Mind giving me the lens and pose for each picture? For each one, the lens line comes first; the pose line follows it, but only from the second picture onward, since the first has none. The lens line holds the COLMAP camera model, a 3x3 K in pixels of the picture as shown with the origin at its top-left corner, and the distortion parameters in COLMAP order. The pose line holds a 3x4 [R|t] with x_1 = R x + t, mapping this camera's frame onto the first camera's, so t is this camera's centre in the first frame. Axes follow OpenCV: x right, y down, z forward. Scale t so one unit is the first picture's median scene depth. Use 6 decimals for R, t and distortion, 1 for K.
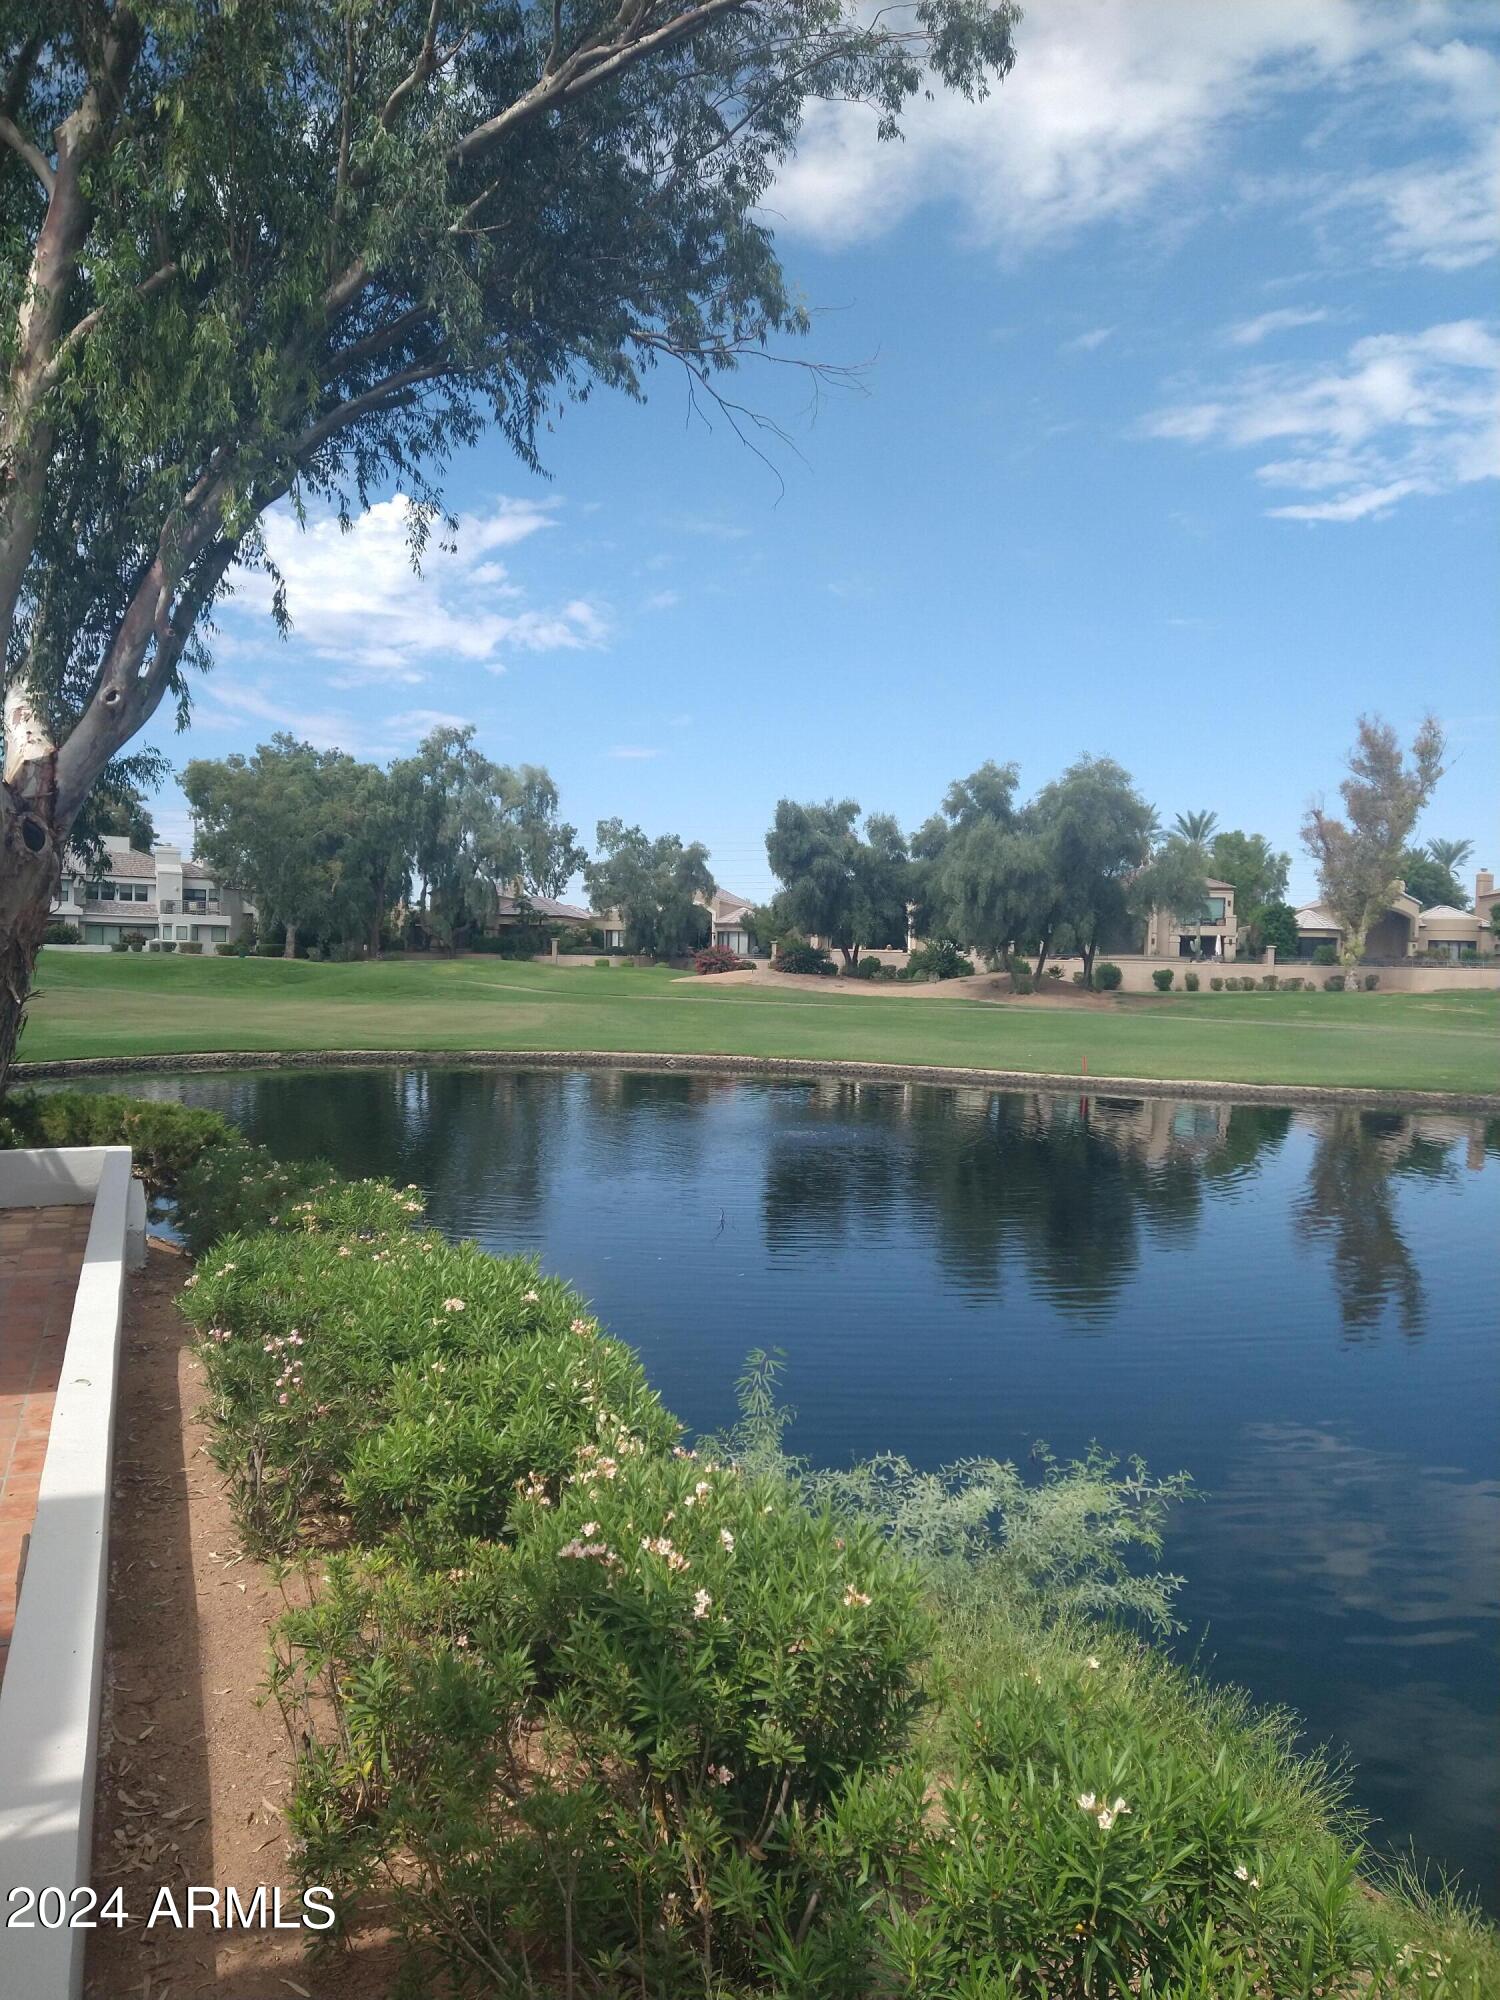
lens RADIAL K [[1494.2, 0, 754.5], [0, 1494.2, 997.7], [0, 0, 1]] dist [0.070815, -0.075440]
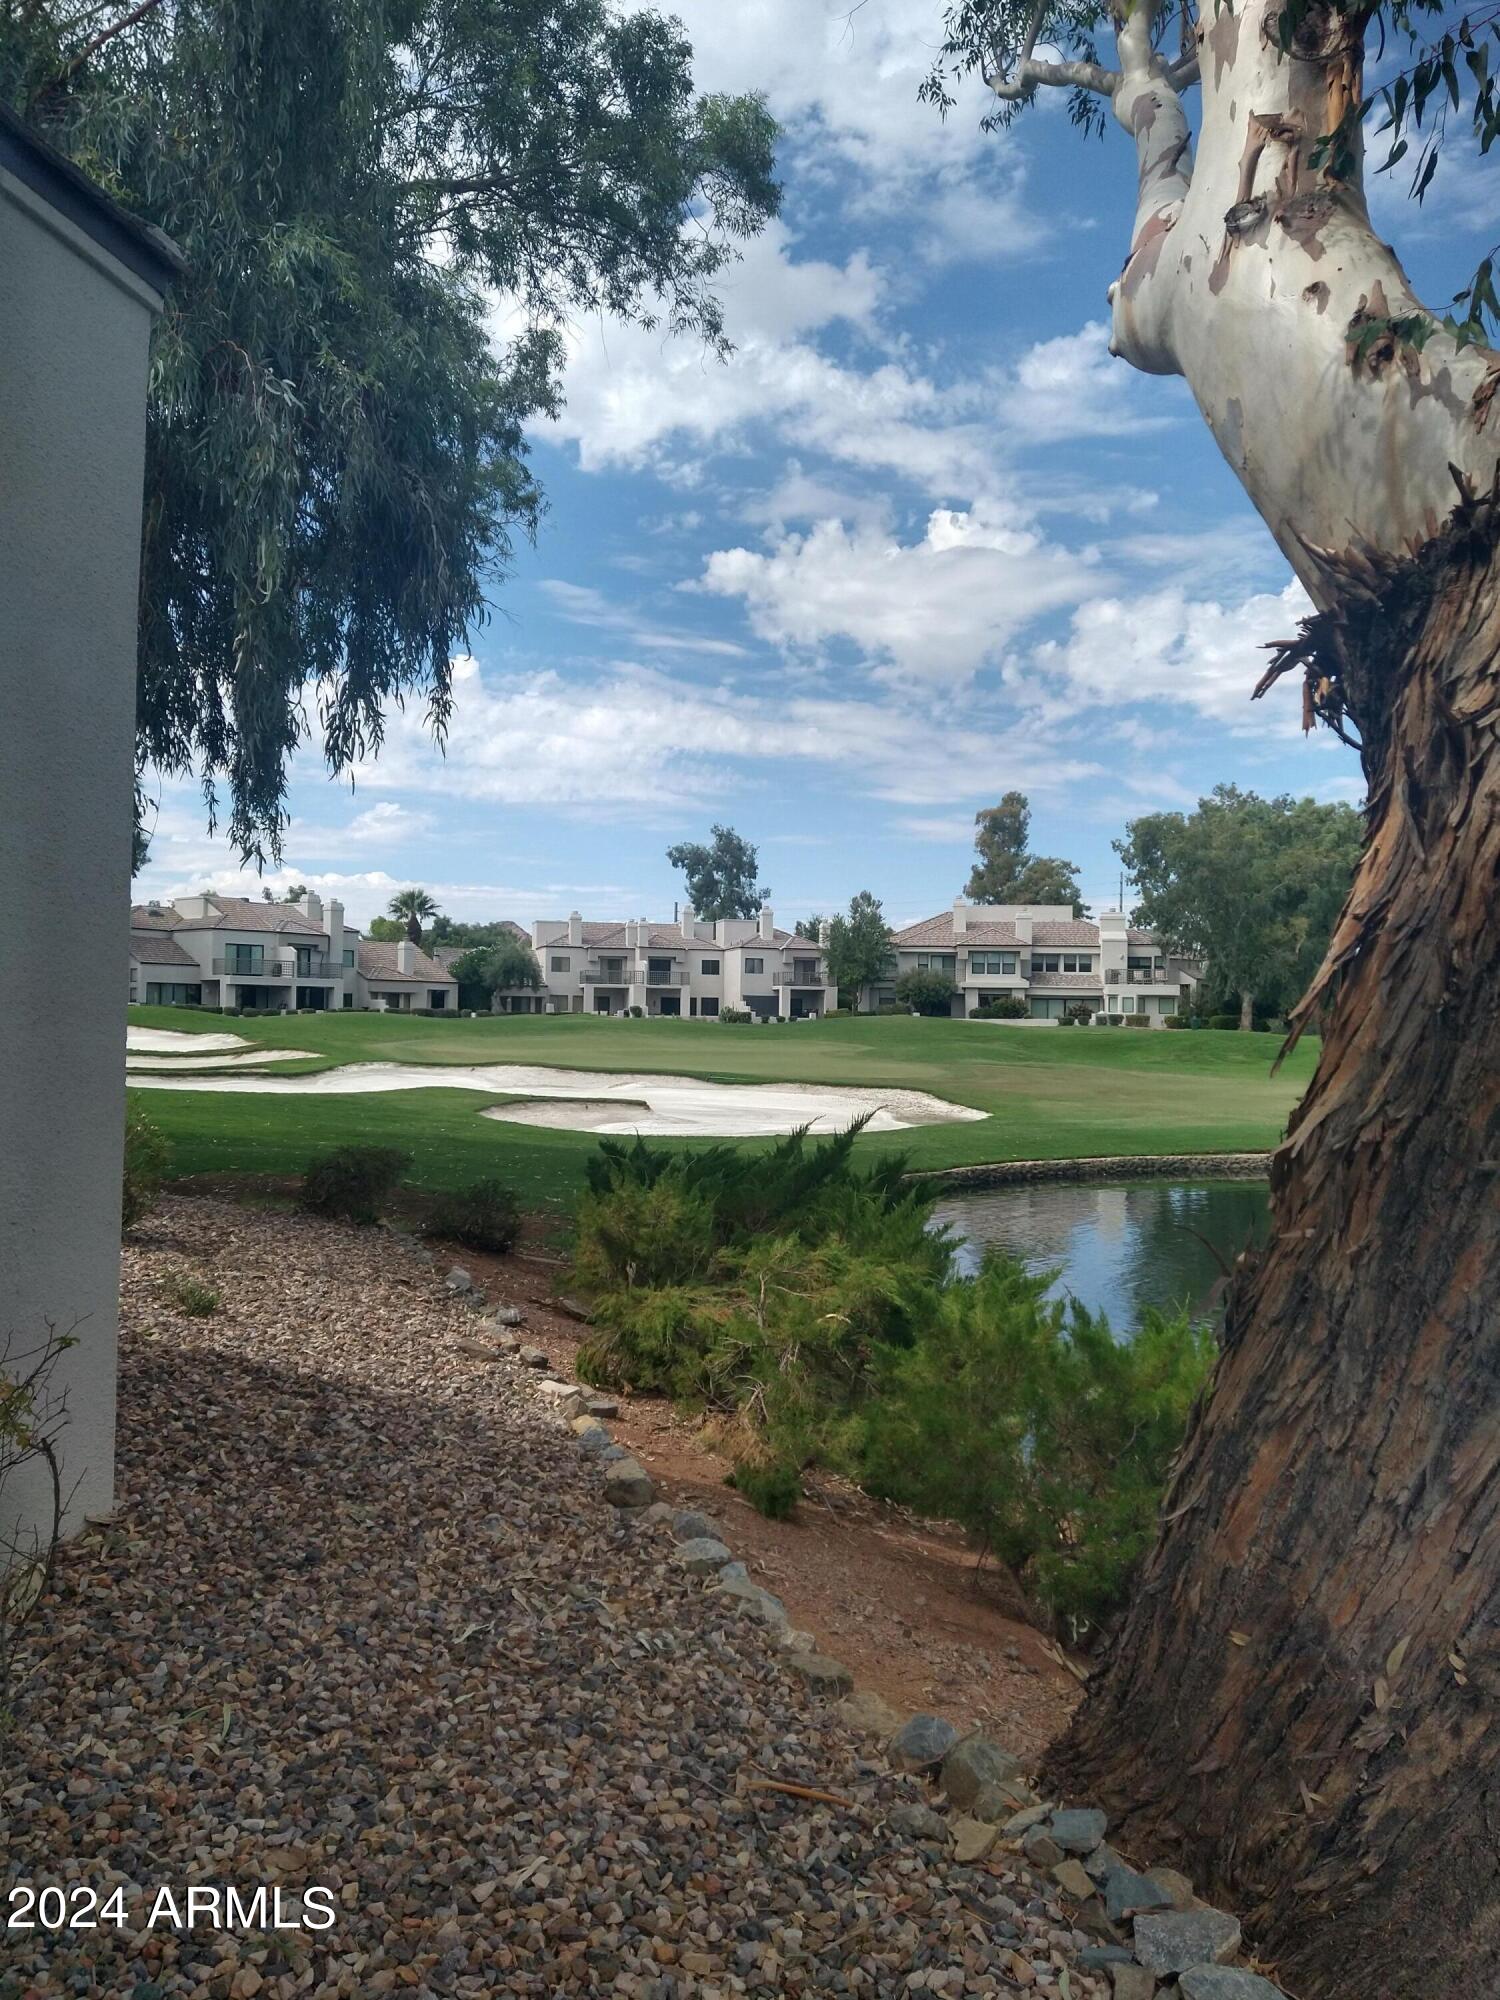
lens RADIAL K [[1494.2, 0, 750.2], [0, 1494.2, 998.5], [0, 0, 1]] dist [0.070815, -0.075440]
pose [[0.834815, -0.024498, -0.549985, -0.069793], [-0.004520, 0.998671, -0.051345, 0.001018], [0.550512, 0.045350, 0.833595, 0.114523]]
